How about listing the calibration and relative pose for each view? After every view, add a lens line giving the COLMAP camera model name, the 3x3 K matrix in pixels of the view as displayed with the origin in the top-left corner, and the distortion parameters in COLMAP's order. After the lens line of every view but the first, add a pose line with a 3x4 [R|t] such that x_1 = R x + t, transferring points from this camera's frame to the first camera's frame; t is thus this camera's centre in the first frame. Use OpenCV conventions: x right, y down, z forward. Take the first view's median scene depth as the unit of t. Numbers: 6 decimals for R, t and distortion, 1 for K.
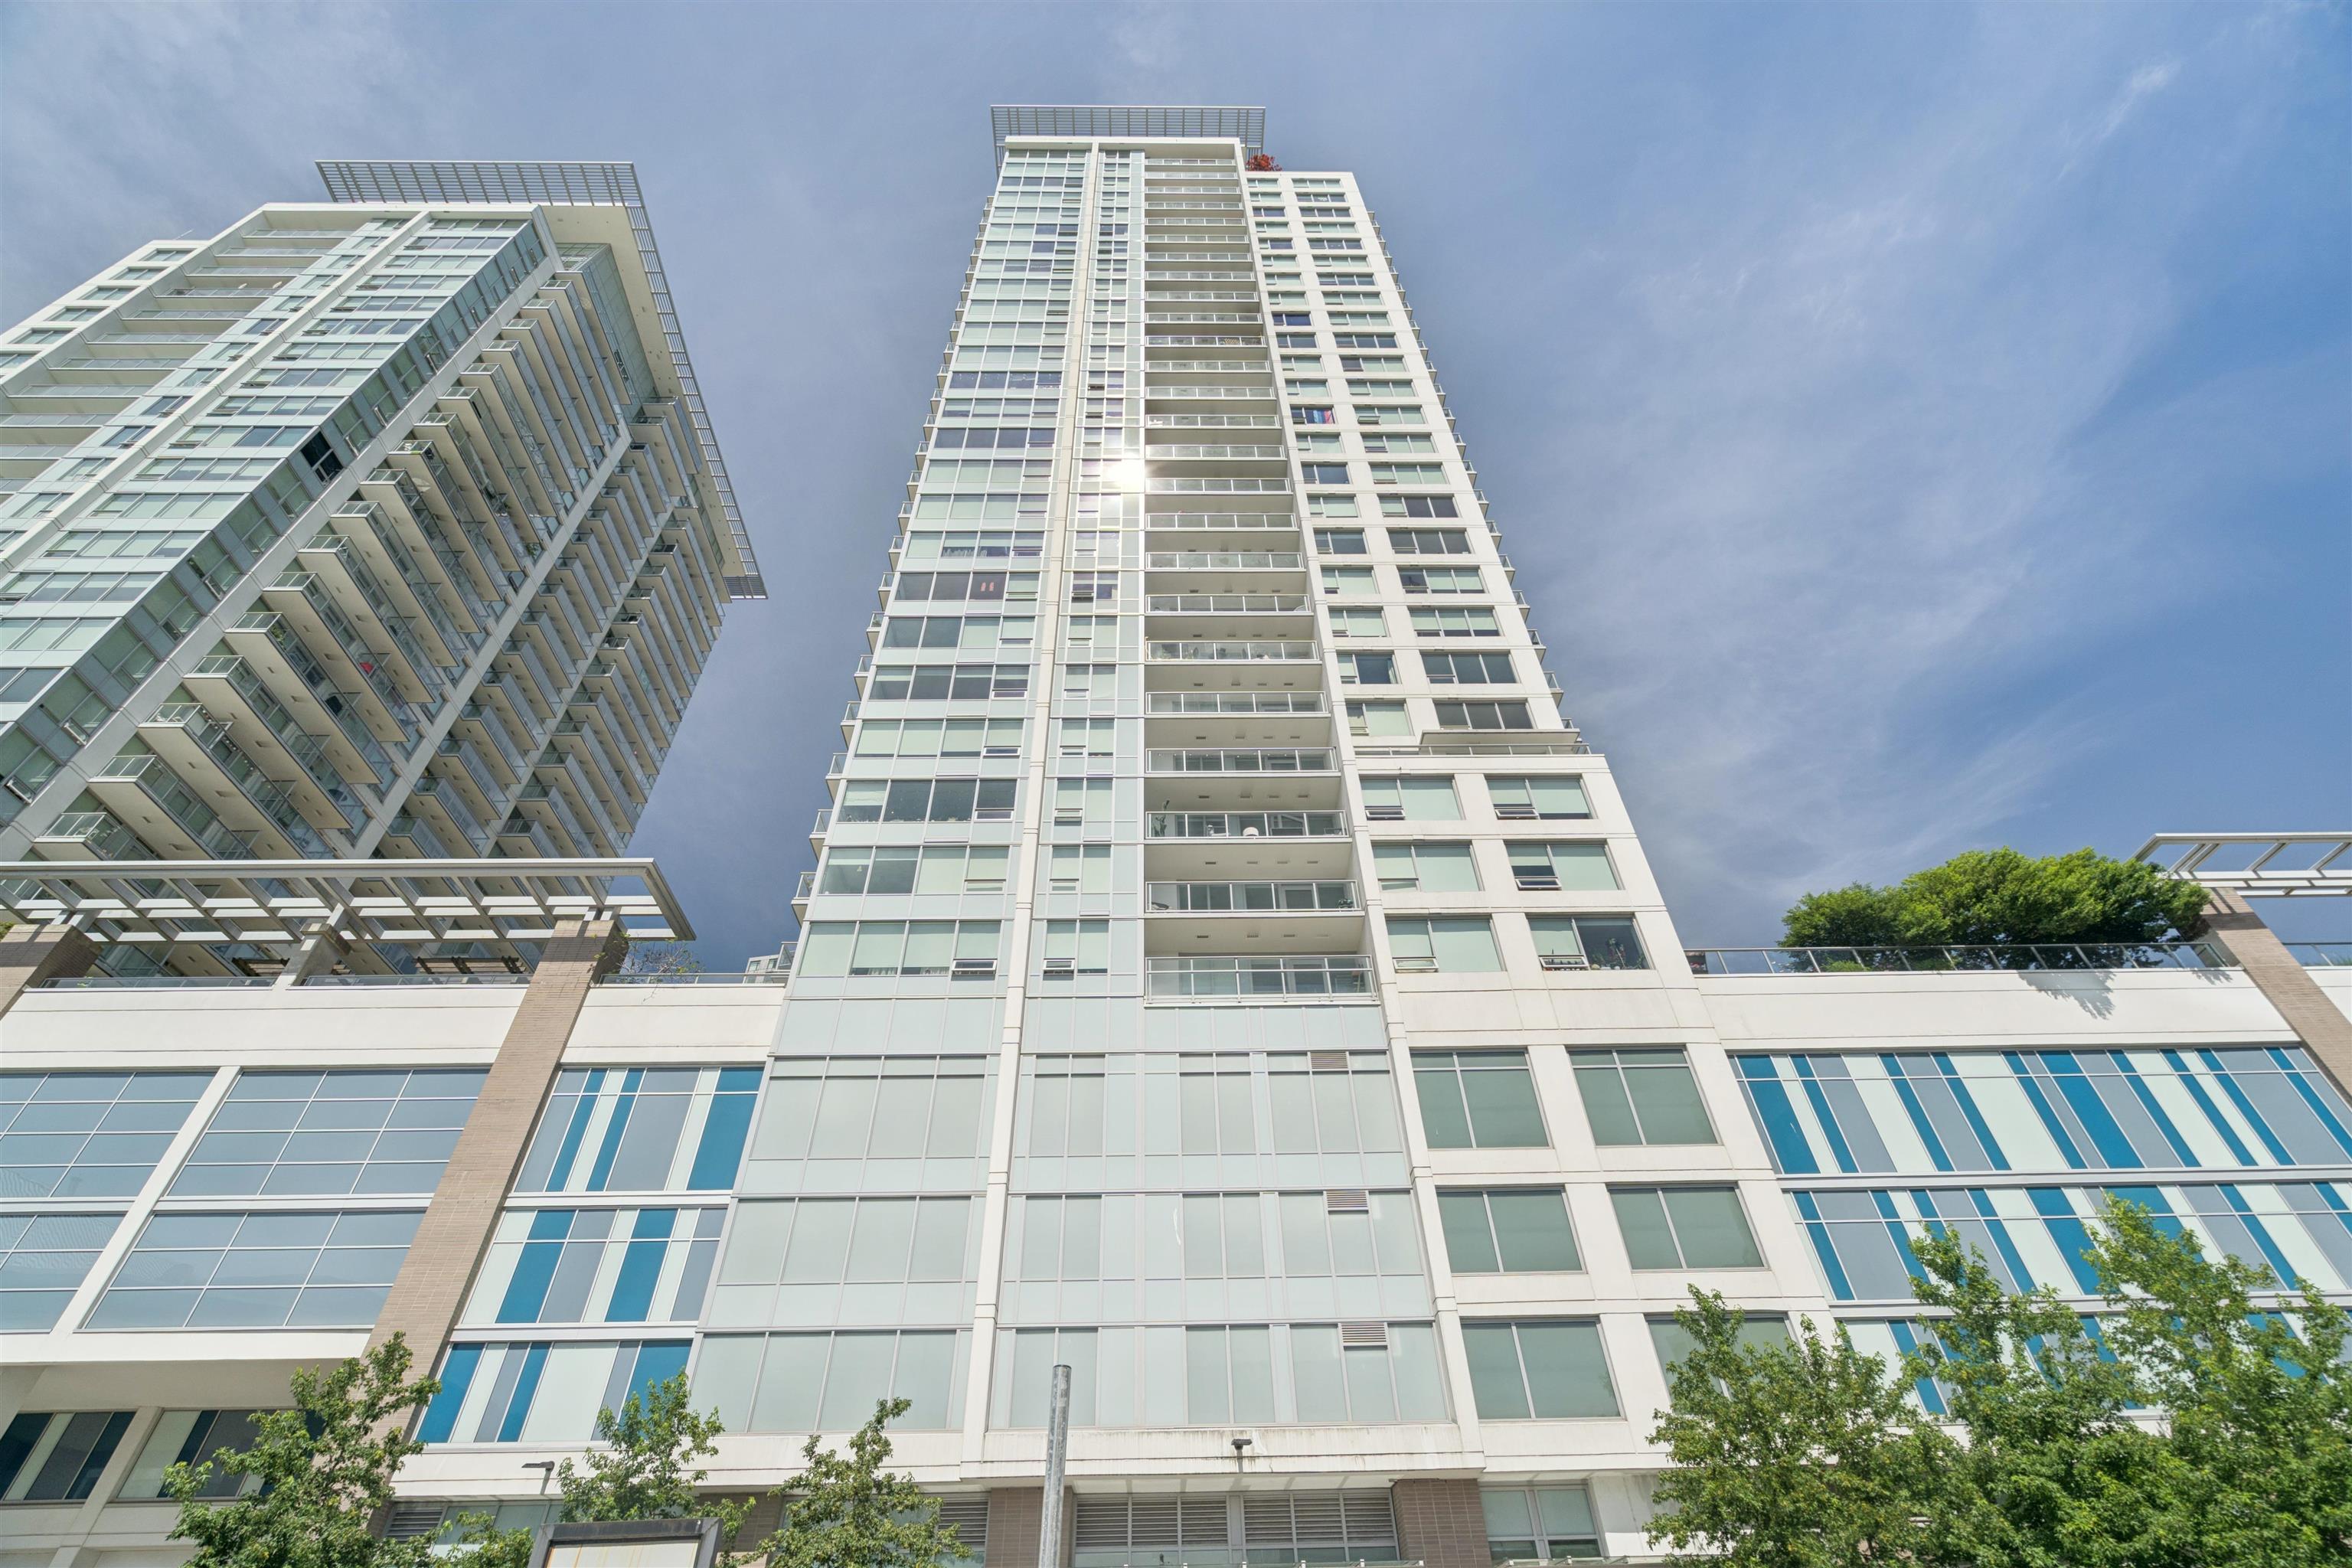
lens RADIAL K [[1064.2, 0, 1175.4], [0, 1064.2, 774.5], [0, 0, 1]] dist [-0.000354, 0.001698]
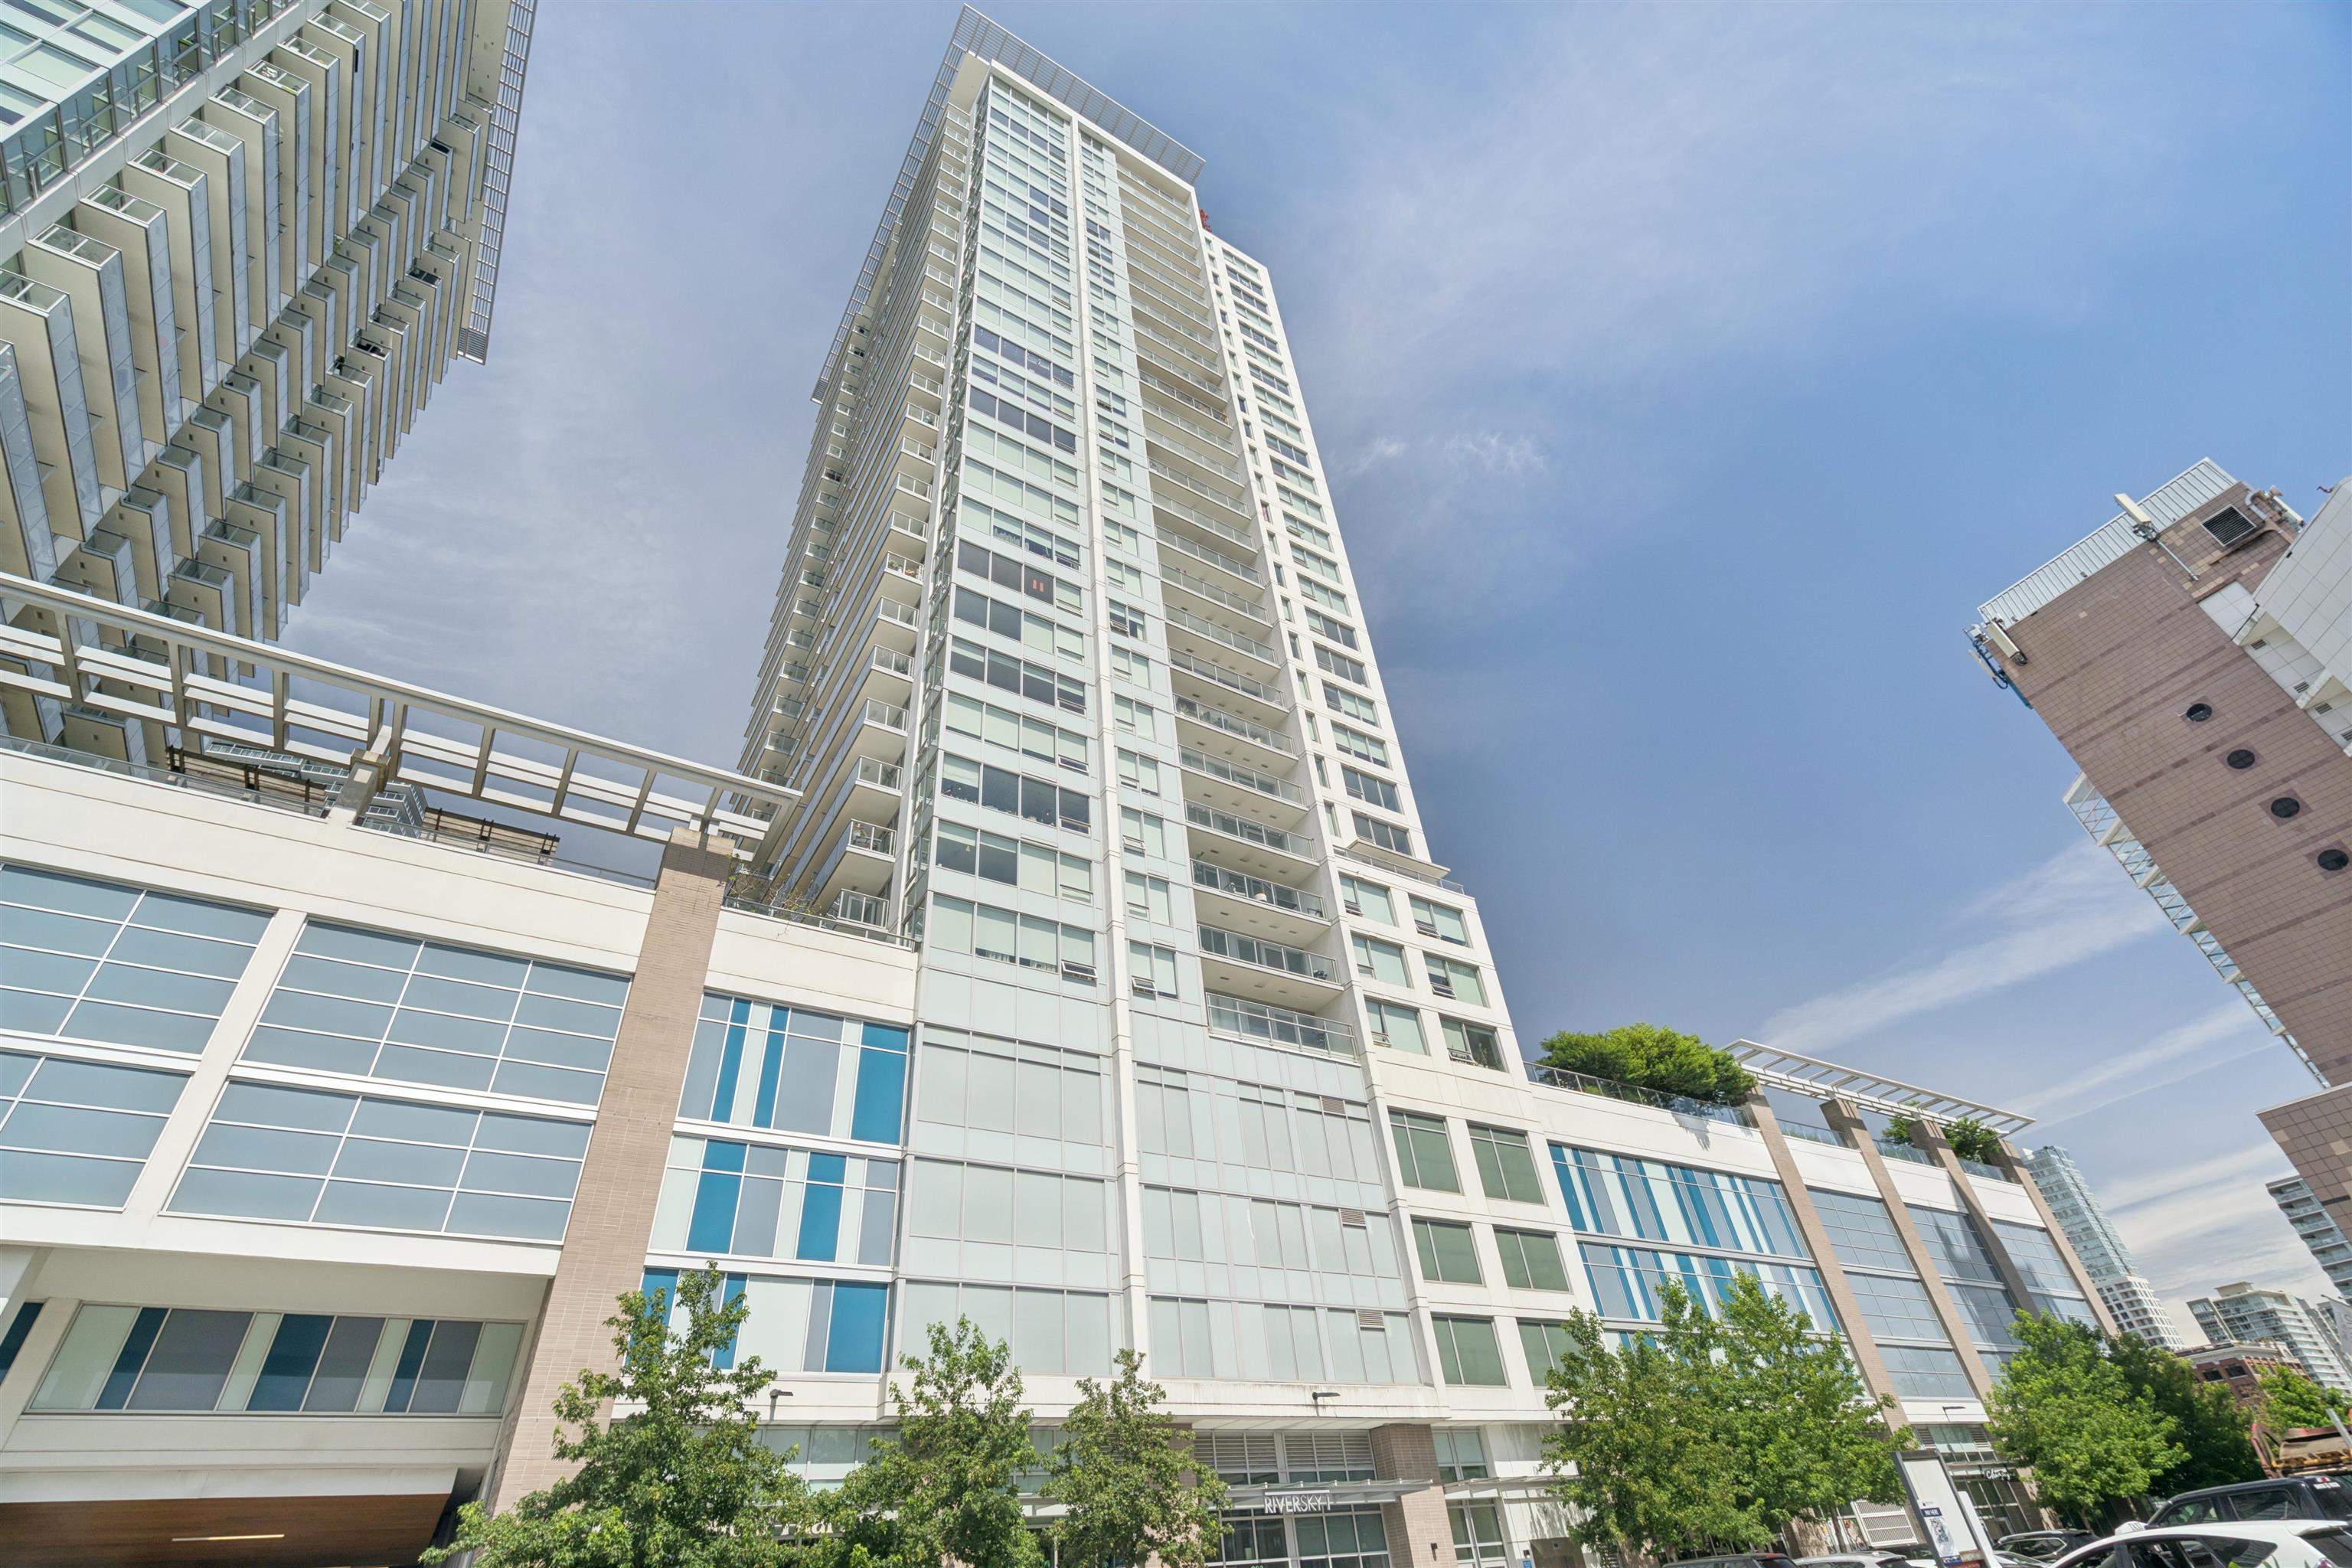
lens RADIAL K [[1064.2, 0, 1187.4], [0, 1064.2, 796.0], [0, 0, 1]] dist [-0.000354, 0.001698]
pose [[0.853293, 0.281277, 0.439060, -0.639773], [-0.303340, 0.952656, -0.020776, -0.004923], [-0.424117, -0.115456, 0.898218, -0.027415]]
